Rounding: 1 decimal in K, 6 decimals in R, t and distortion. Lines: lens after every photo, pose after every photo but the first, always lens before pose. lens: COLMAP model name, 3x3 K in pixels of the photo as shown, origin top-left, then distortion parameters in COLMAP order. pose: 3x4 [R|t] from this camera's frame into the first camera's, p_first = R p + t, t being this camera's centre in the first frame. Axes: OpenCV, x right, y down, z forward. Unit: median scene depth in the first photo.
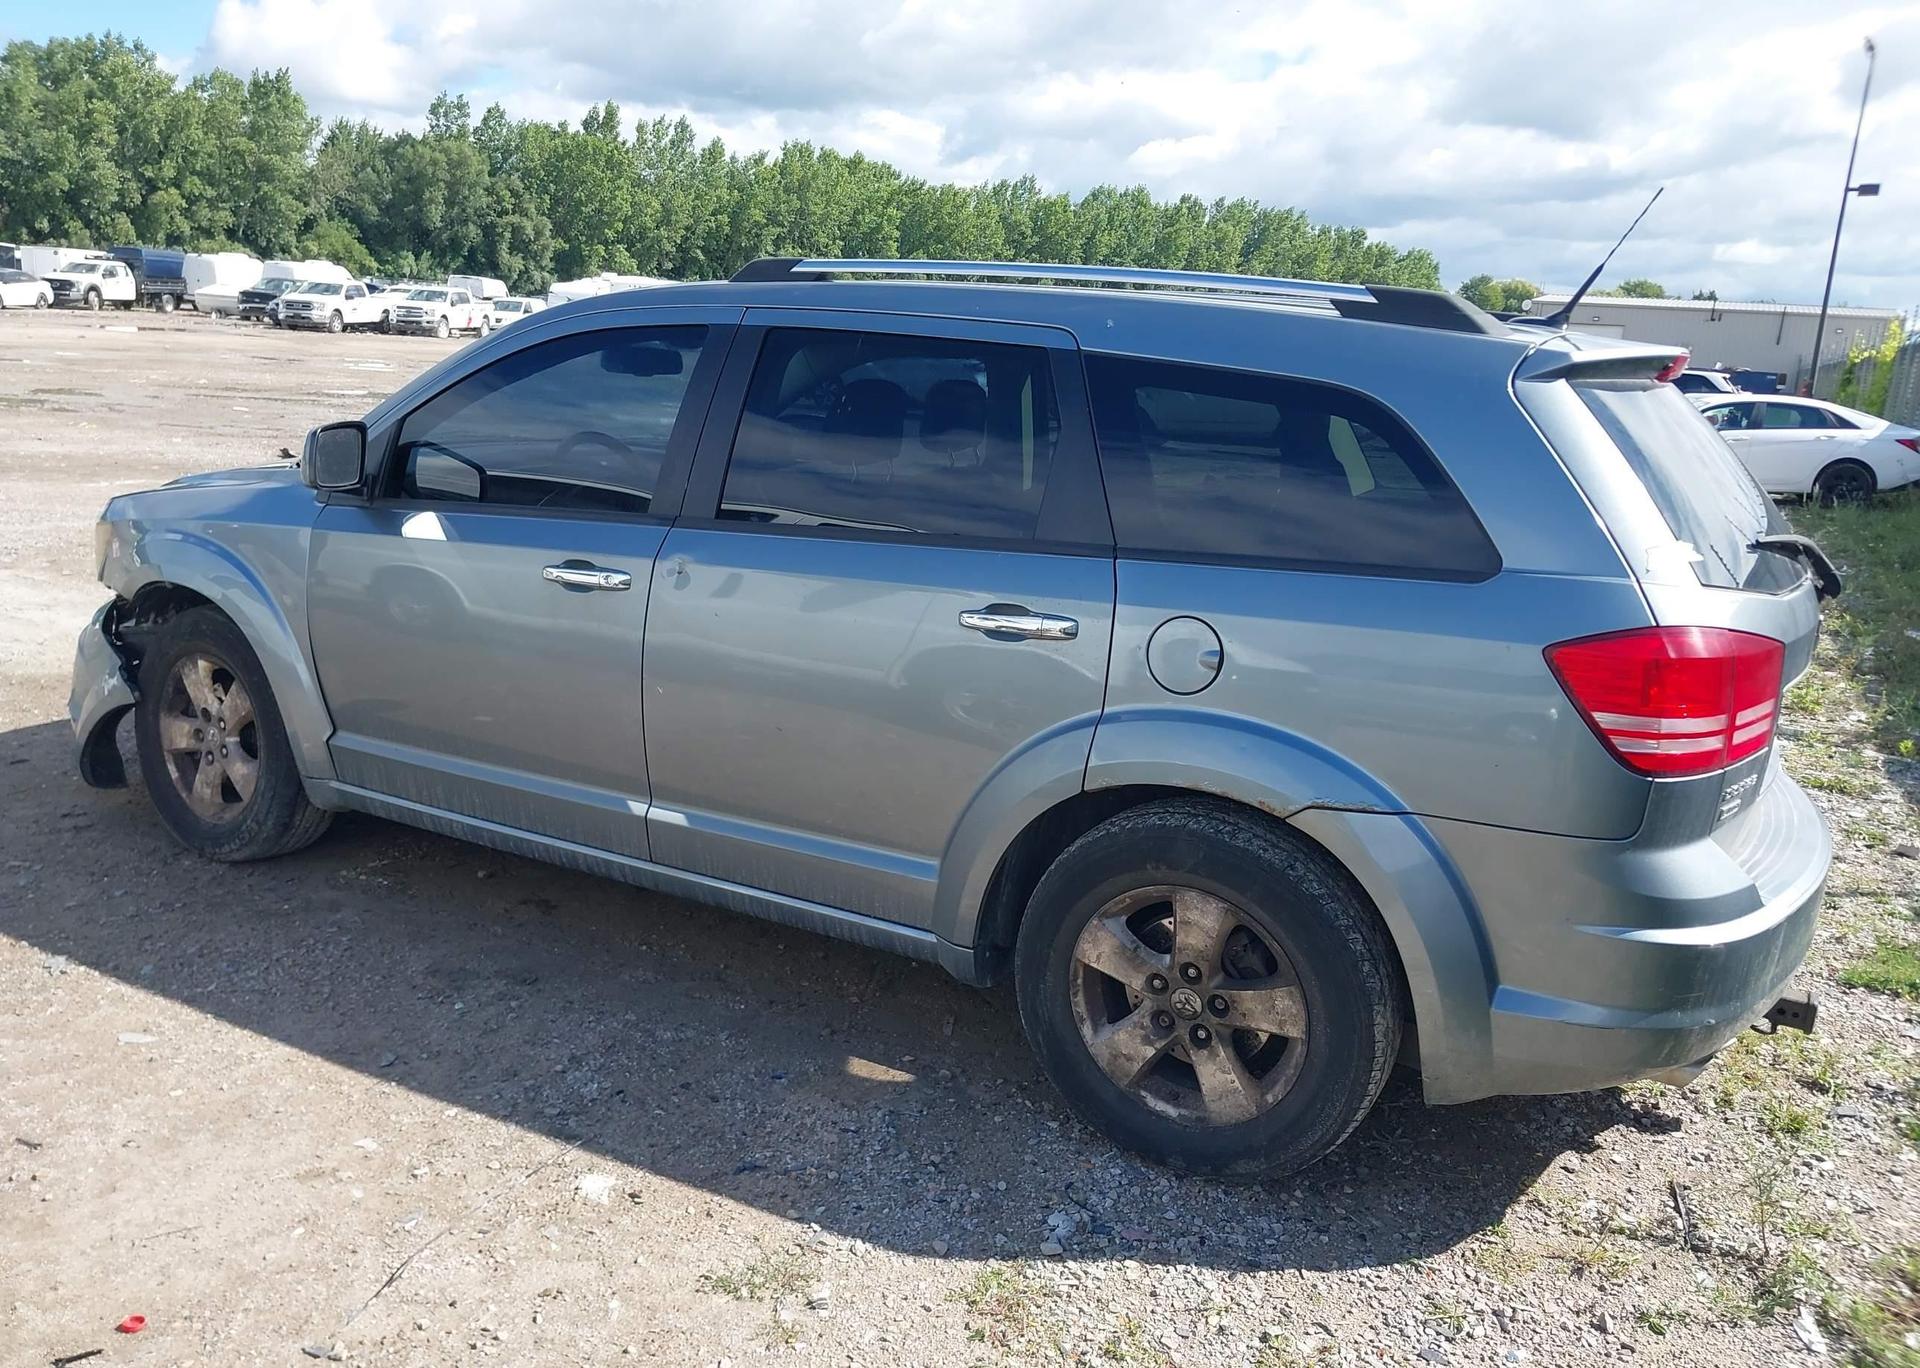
lens RADIAL K [[1507.1, 0, 957.7], [0, 1507.1, 739.3], [0, 0, 1]] dist [0.025434, -0.033519]
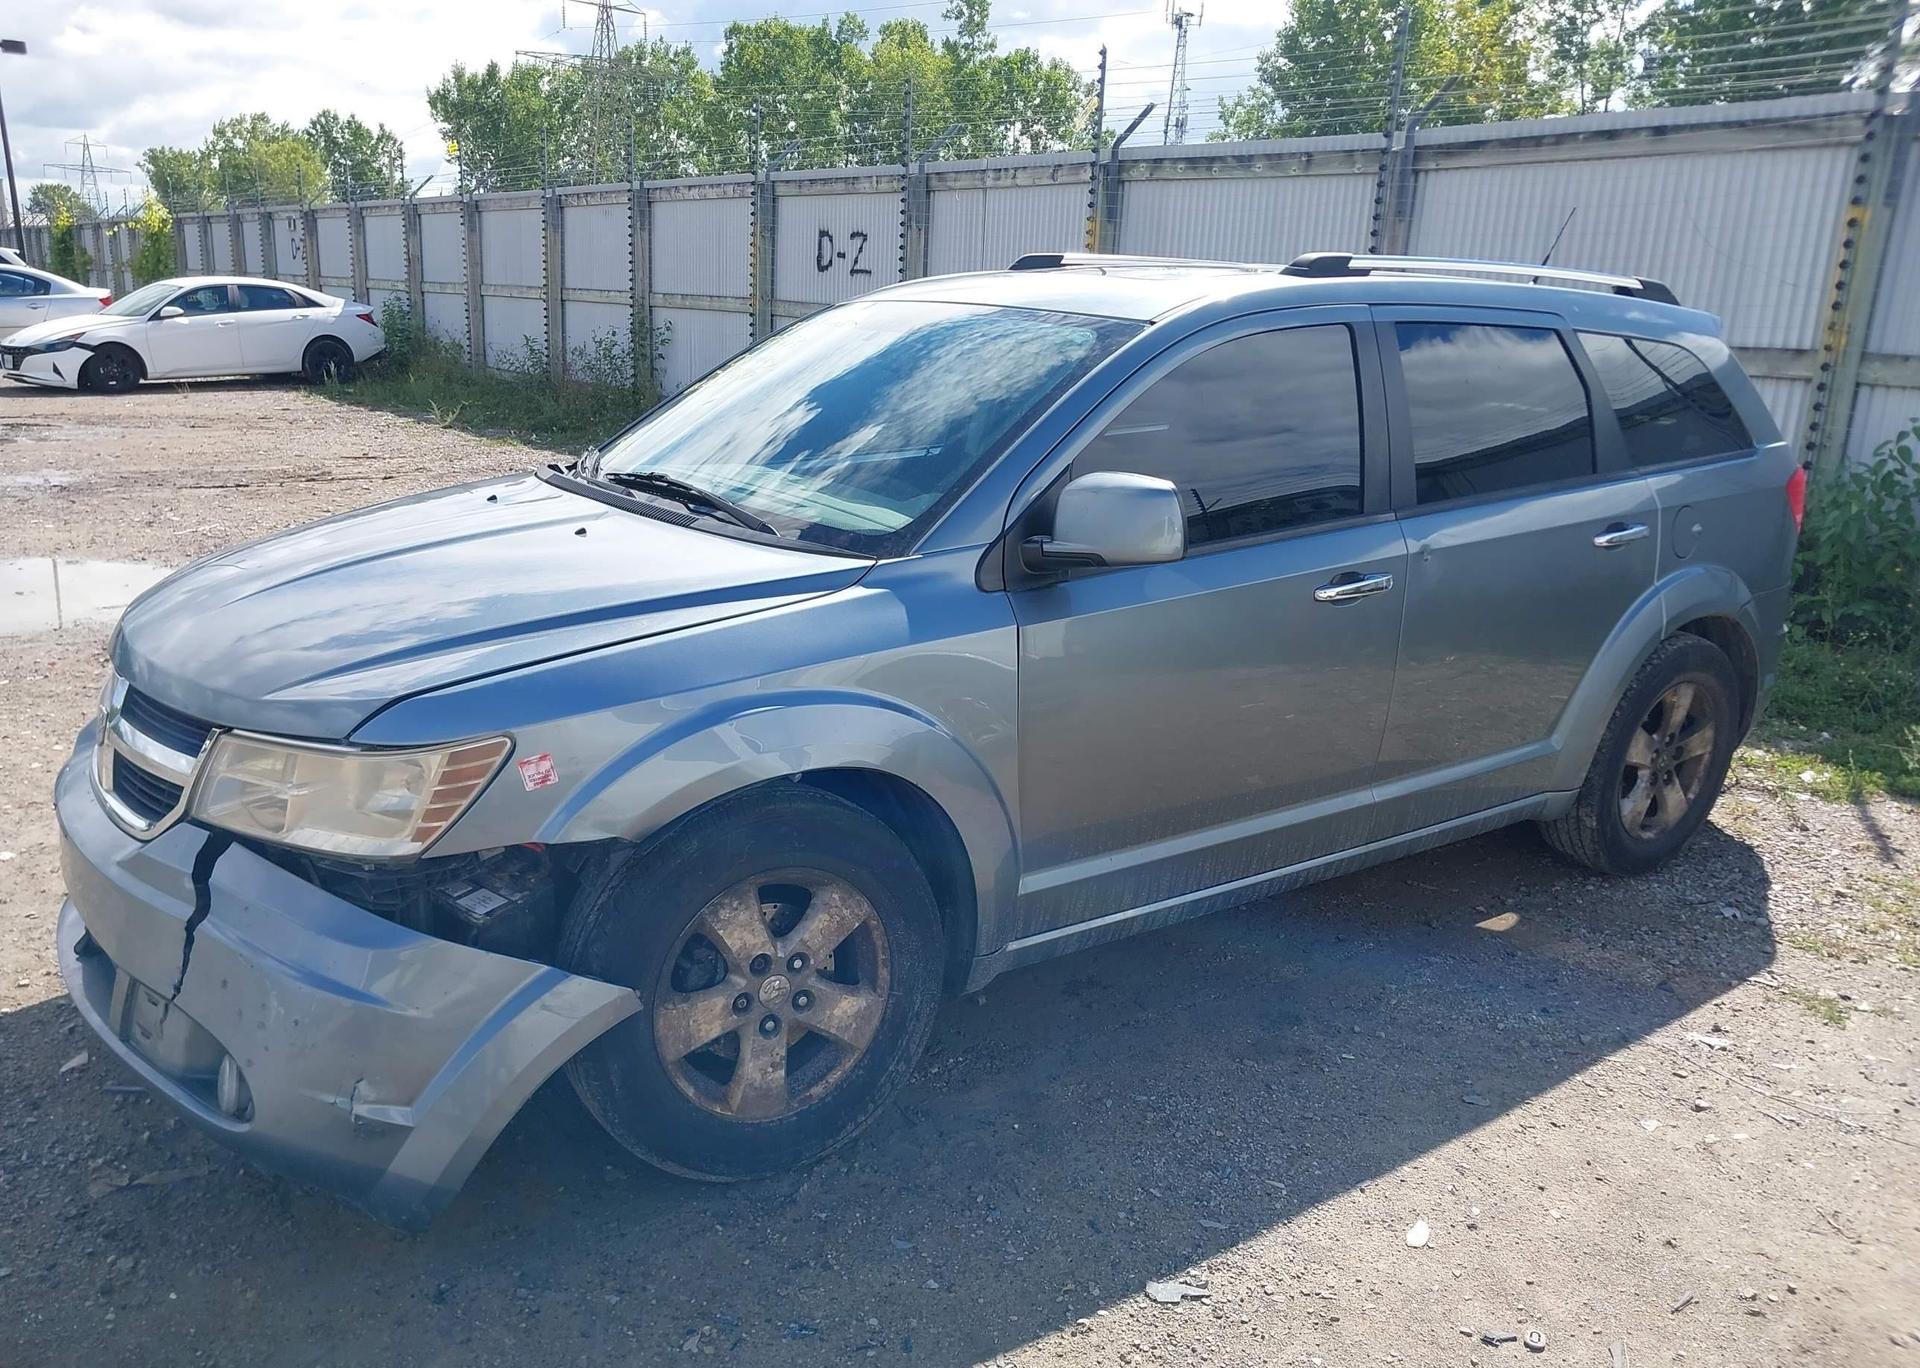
lens RADIAL K [[1534.7, 0, 950.6], [0, 1534.7, 671.7], [0, 0, 1]] dist [0.045627, -0.060068]
pose [[0.420206, -0.259387, 0.869566, -1.408141], [0.221361, 0.958626, 0.178983, -0.333250], [-0.880015, 0.117278, 0.460238, 0.848439]]
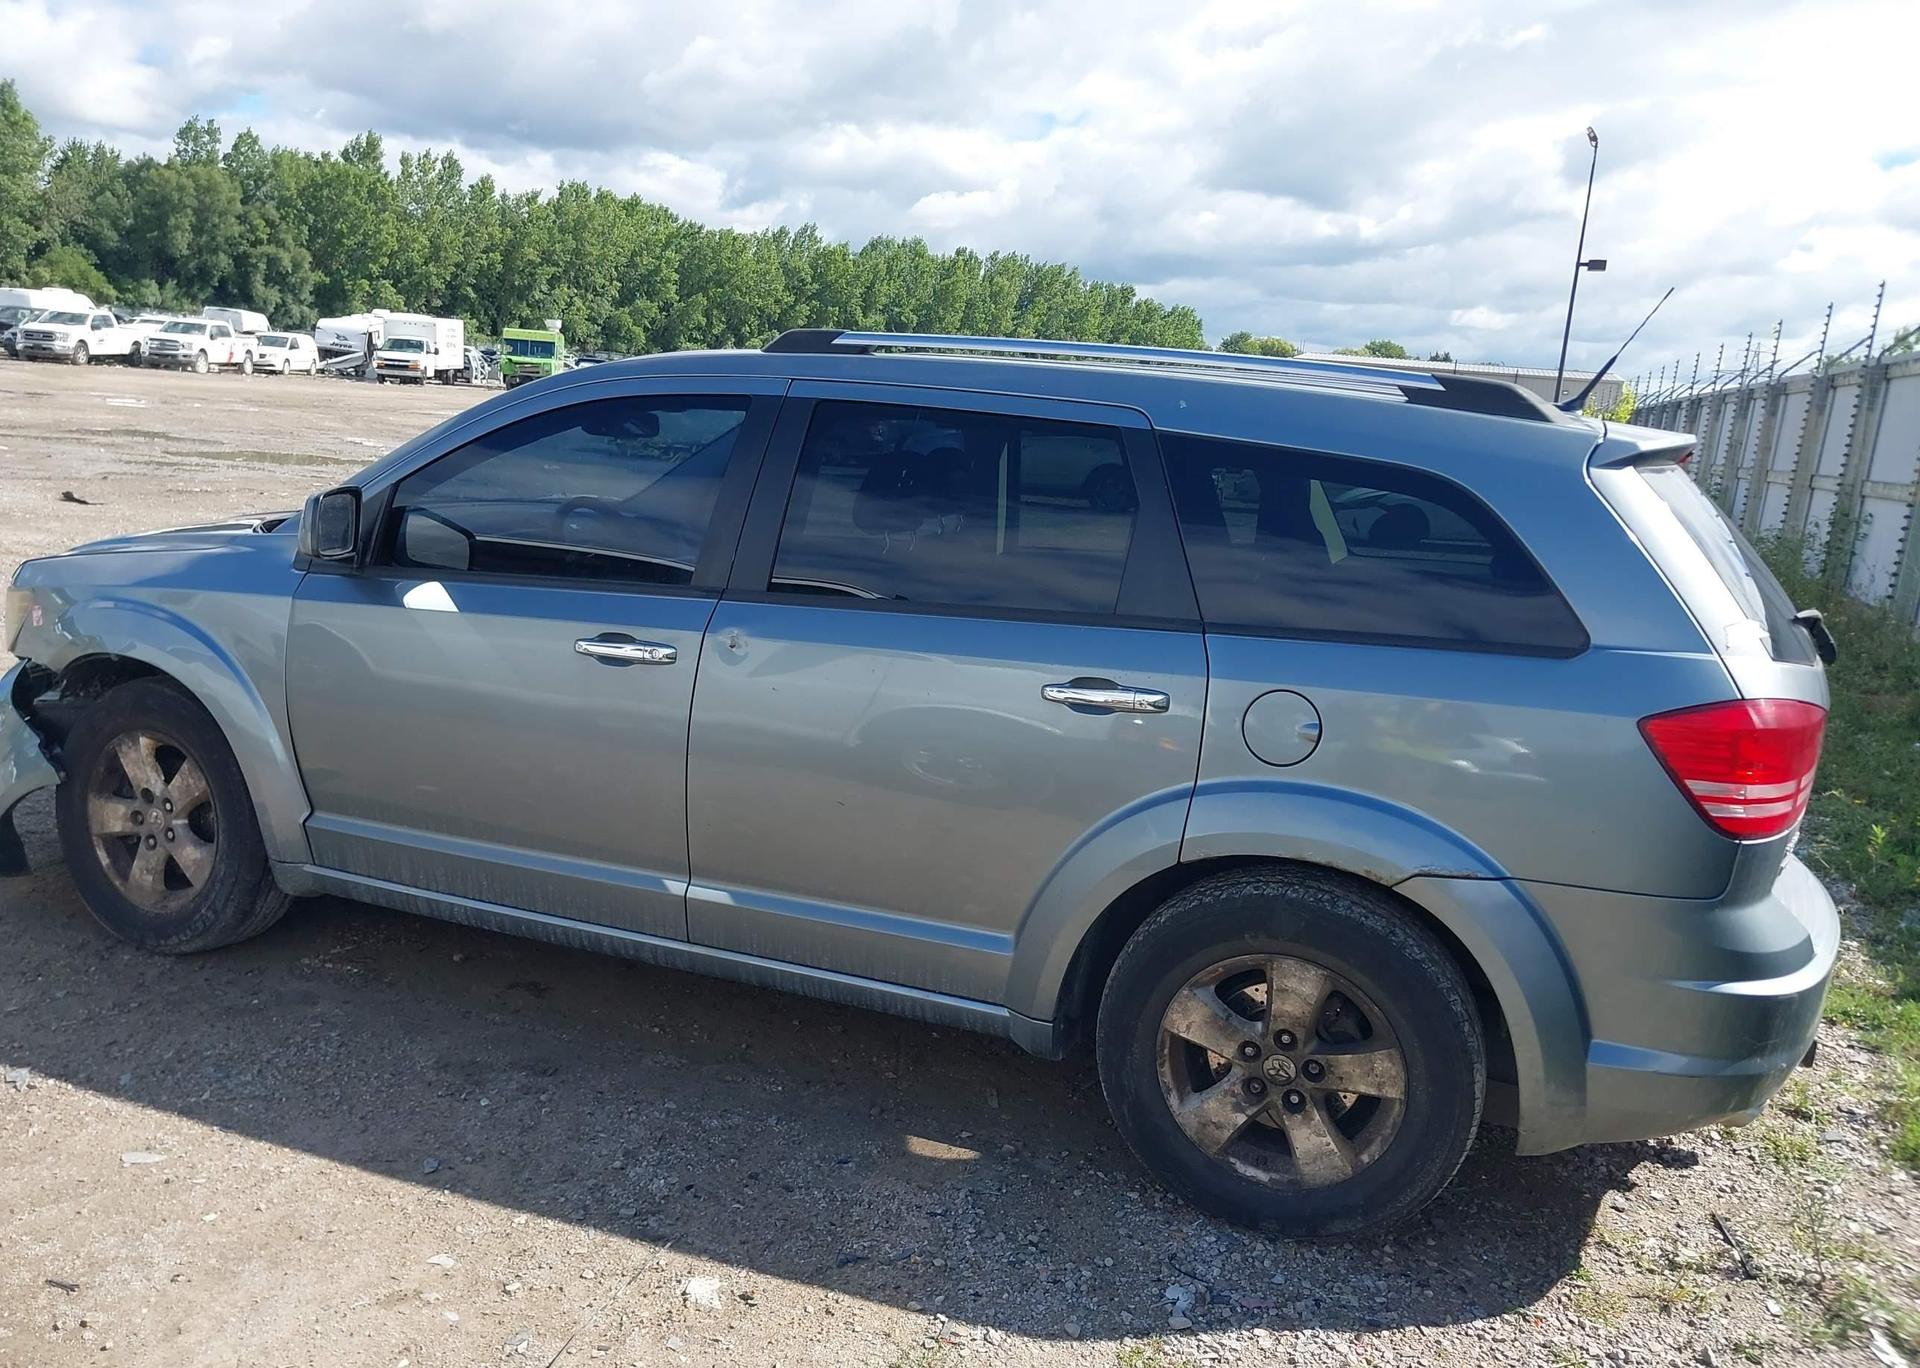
lens RADIAL K [[1501.6, 0, 966.6], [0, 1501.6, 750.2], [0, 0, 1]] dist [0.013764, -0.017290]
pose [[0.989125, -0.016595, 0.146136, -0.189014], [0.019644, 0.999618, -0.019447, -0.022847], [-0.145758, 0.022106, 0.989073, 0.021922]]
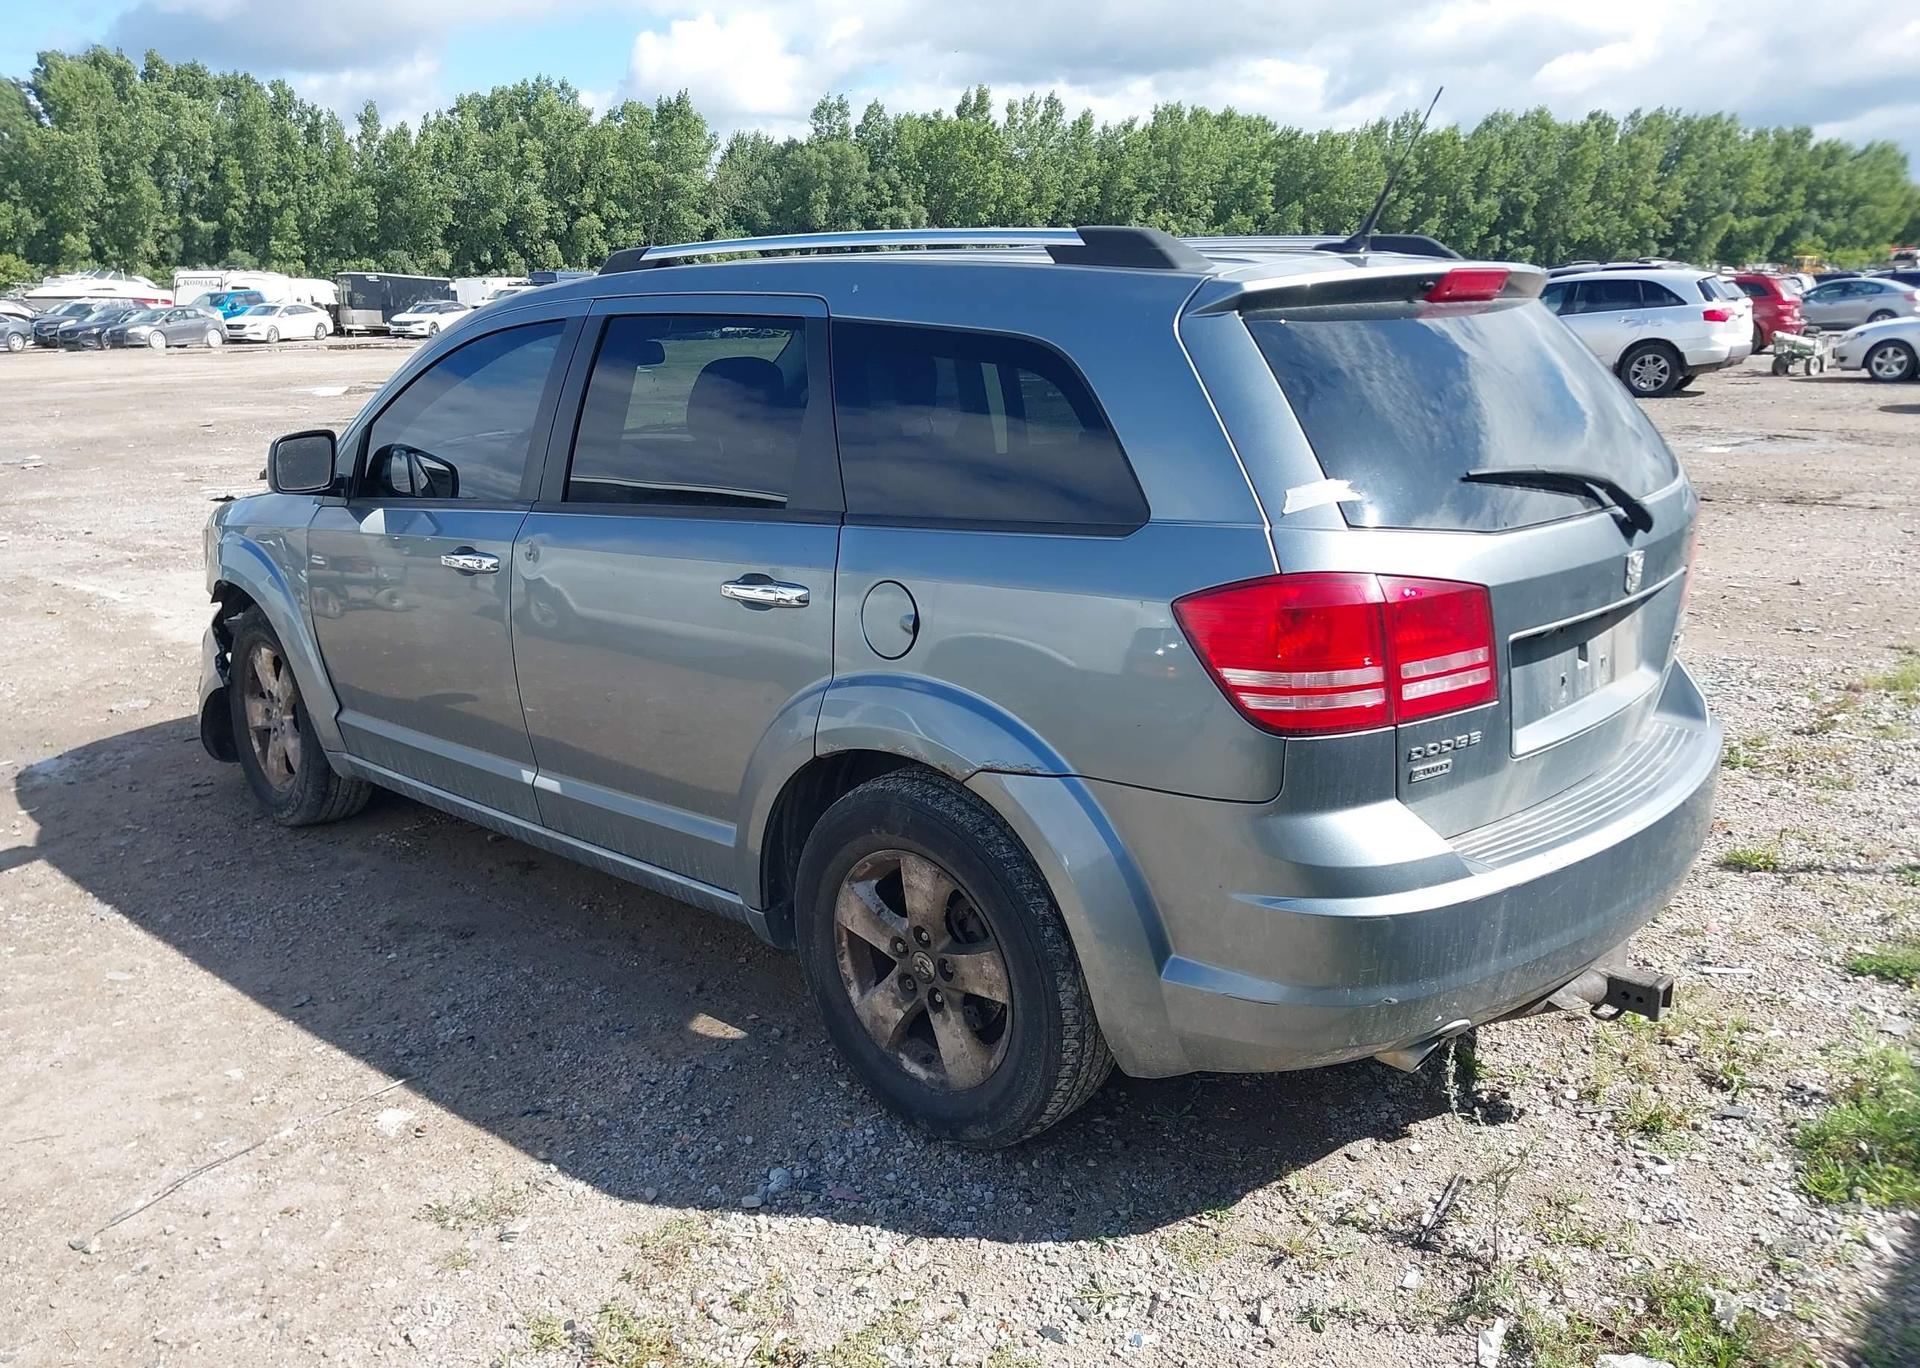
lens RADIAL K [[1507.1, 0, 957.7], [0, 1507.1, 739.3], [0, 0, 1]] dist [0.025434, -0.033519]
pose [[0.968608, -0.011577, -0.248322, 0.396361], [0.016589, 0.999699, 0.018099, 0.005709], [0.248038, -0.021651, 0.968508, 0.040368]]
